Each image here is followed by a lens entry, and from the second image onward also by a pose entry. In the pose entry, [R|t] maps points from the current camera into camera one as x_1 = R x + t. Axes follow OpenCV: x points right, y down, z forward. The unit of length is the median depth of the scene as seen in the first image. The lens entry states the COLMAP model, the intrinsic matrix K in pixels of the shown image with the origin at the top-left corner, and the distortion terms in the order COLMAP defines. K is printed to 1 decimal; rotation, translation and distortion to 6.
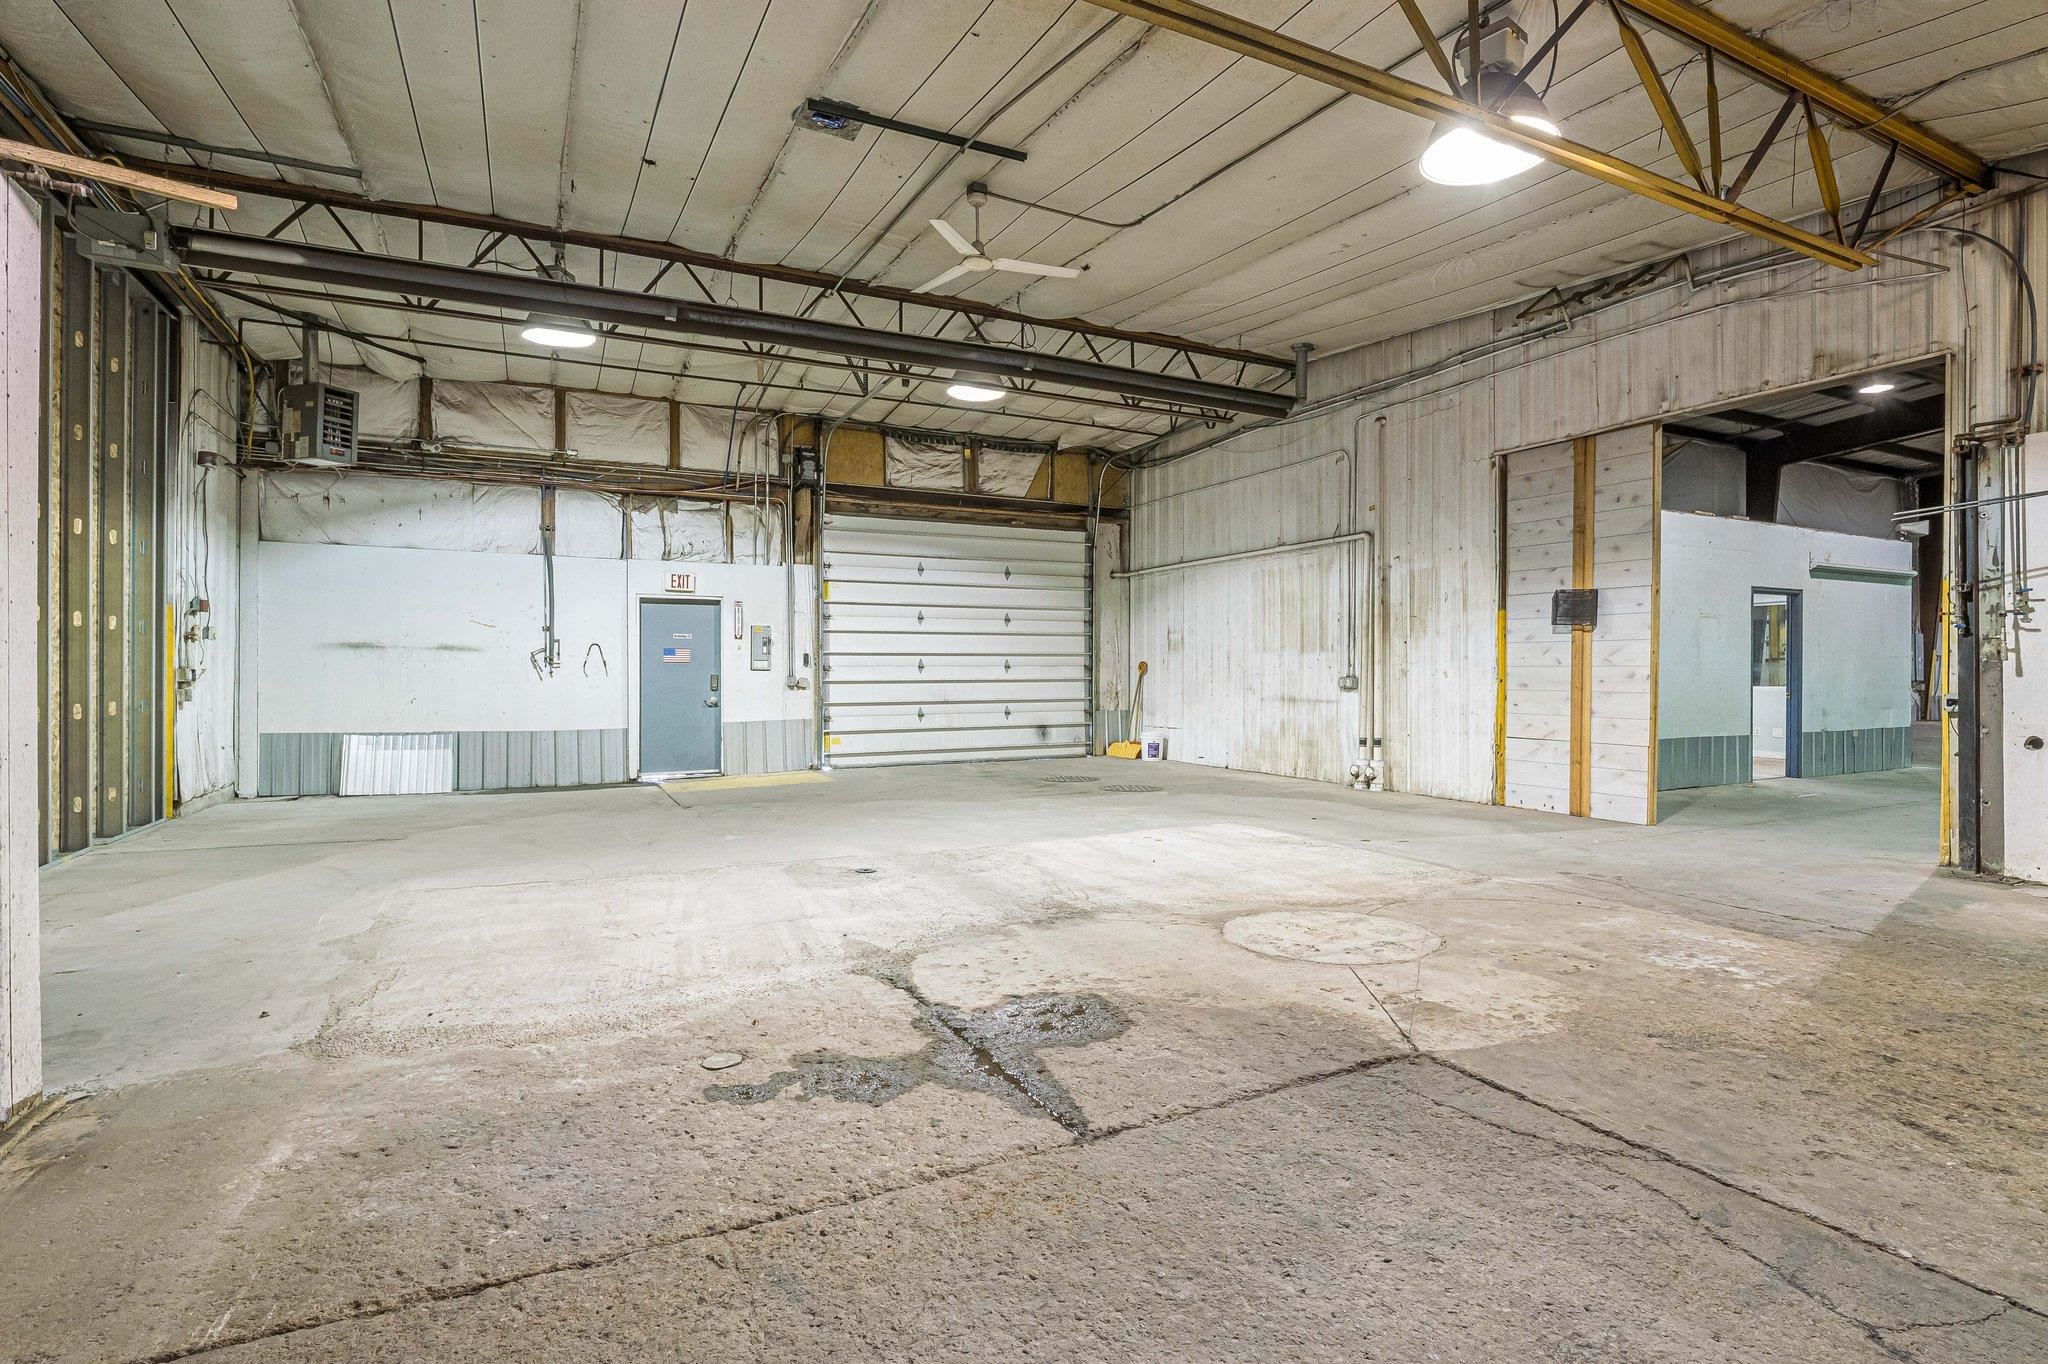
lens RADIAL K [[995.9, 0, 1017.0], [0, 995.9, 675.4], [0, 0, 1]] dist [-0.006425, -0.001131]
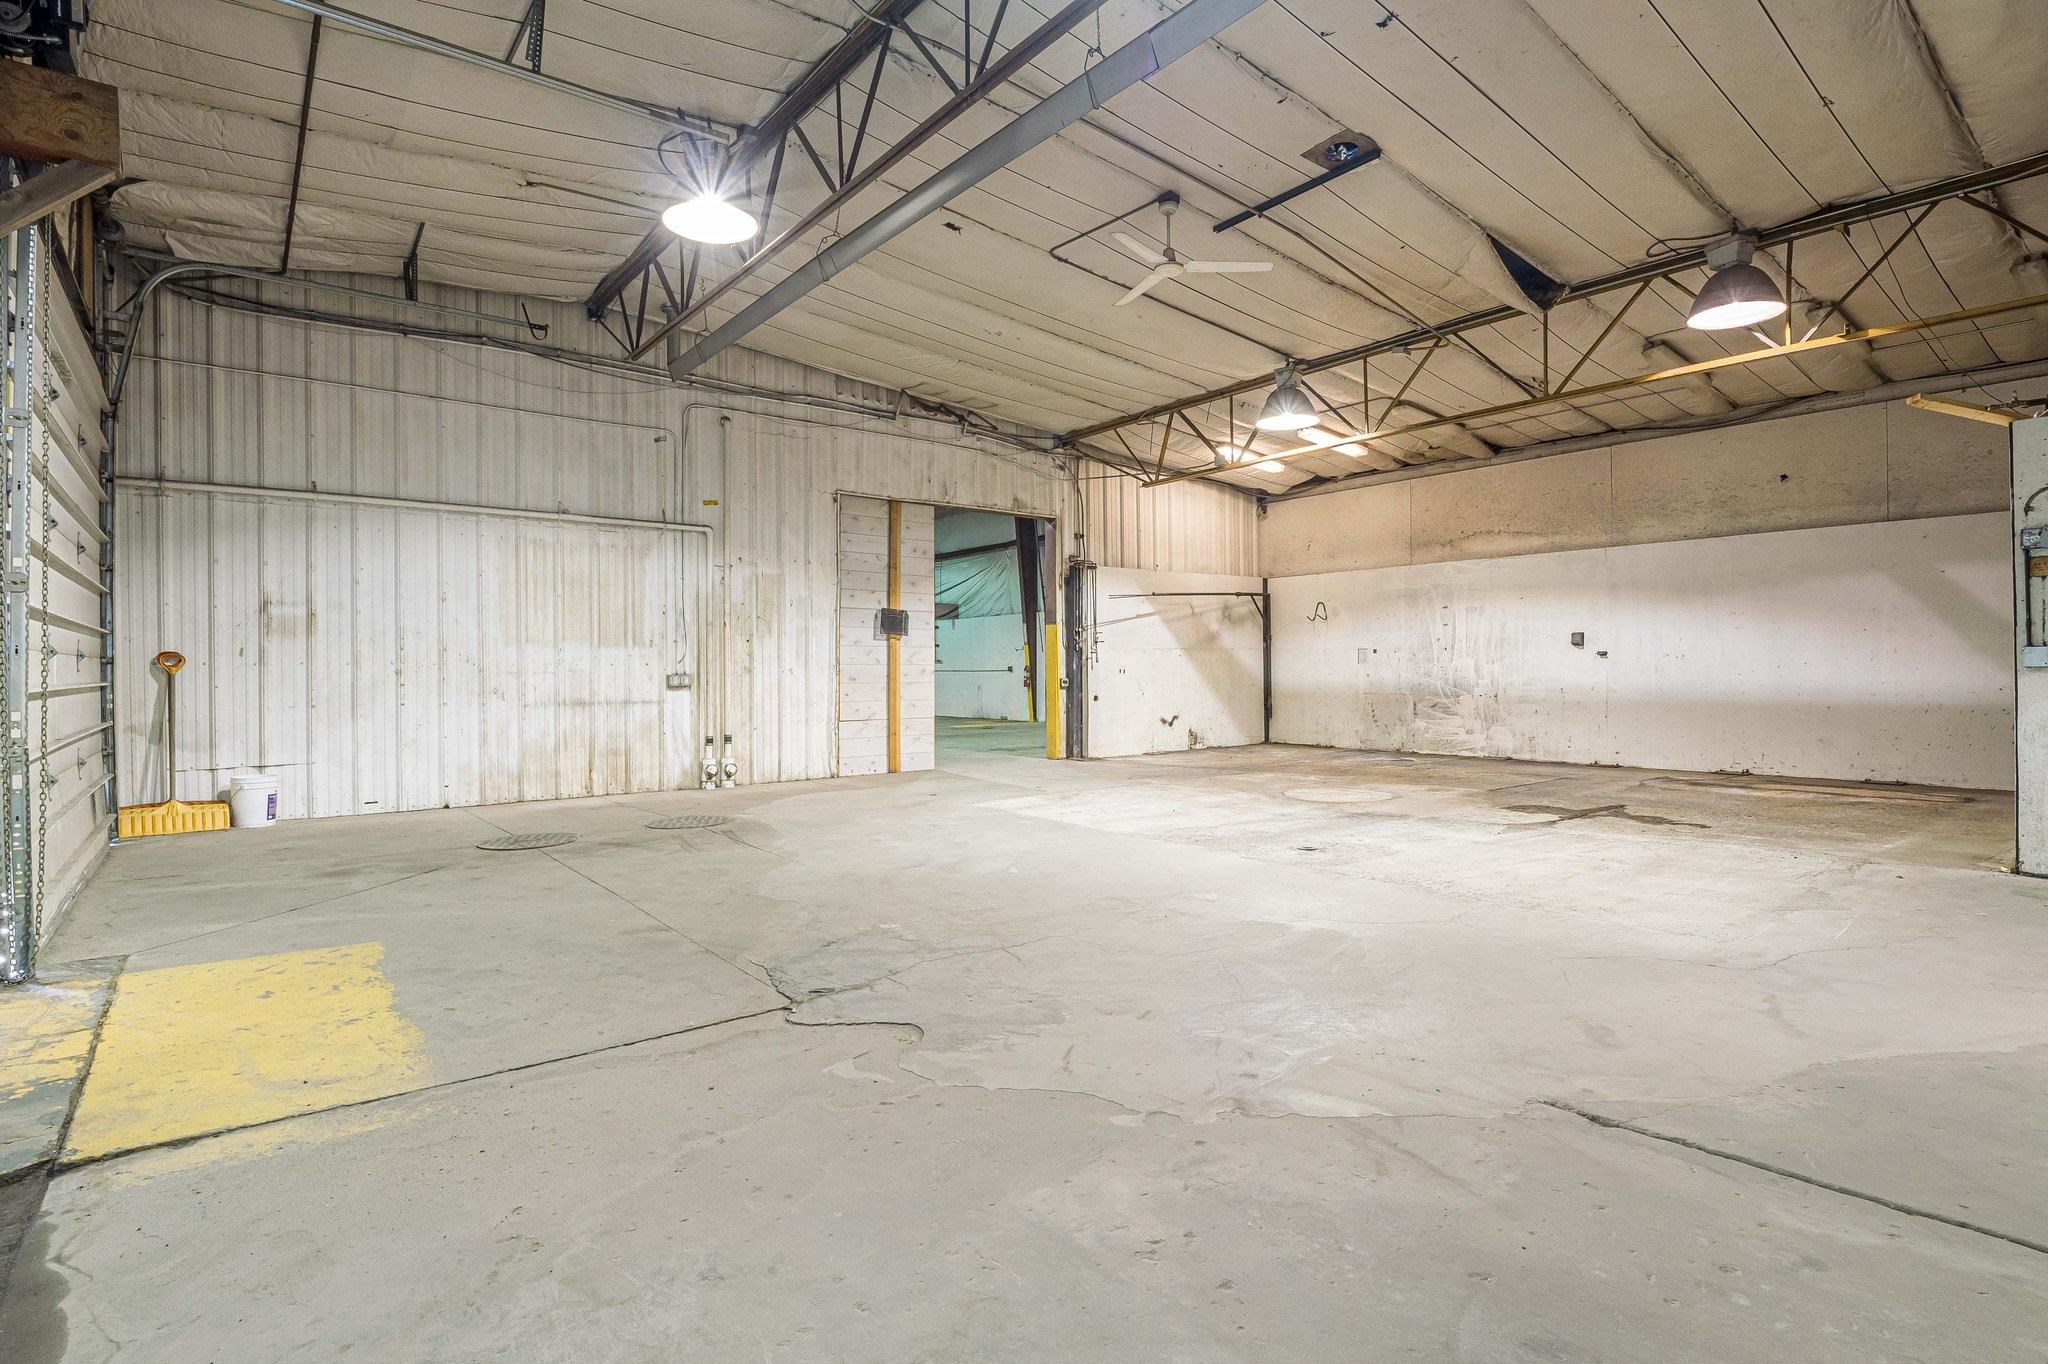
lens RADIAL K [[995.9, 0, 1021.2], [0, 995.9, 673.4], [0, 0, 1]] dist [-0.006425, -0.001131]
pose [[-0.208659, -0.000011, 0.977988, -0.716549], [0.009001, 0.999958, 0.001932, 0.001837], [-0.977947, 0.009206, -0.208650, 0.960940]]
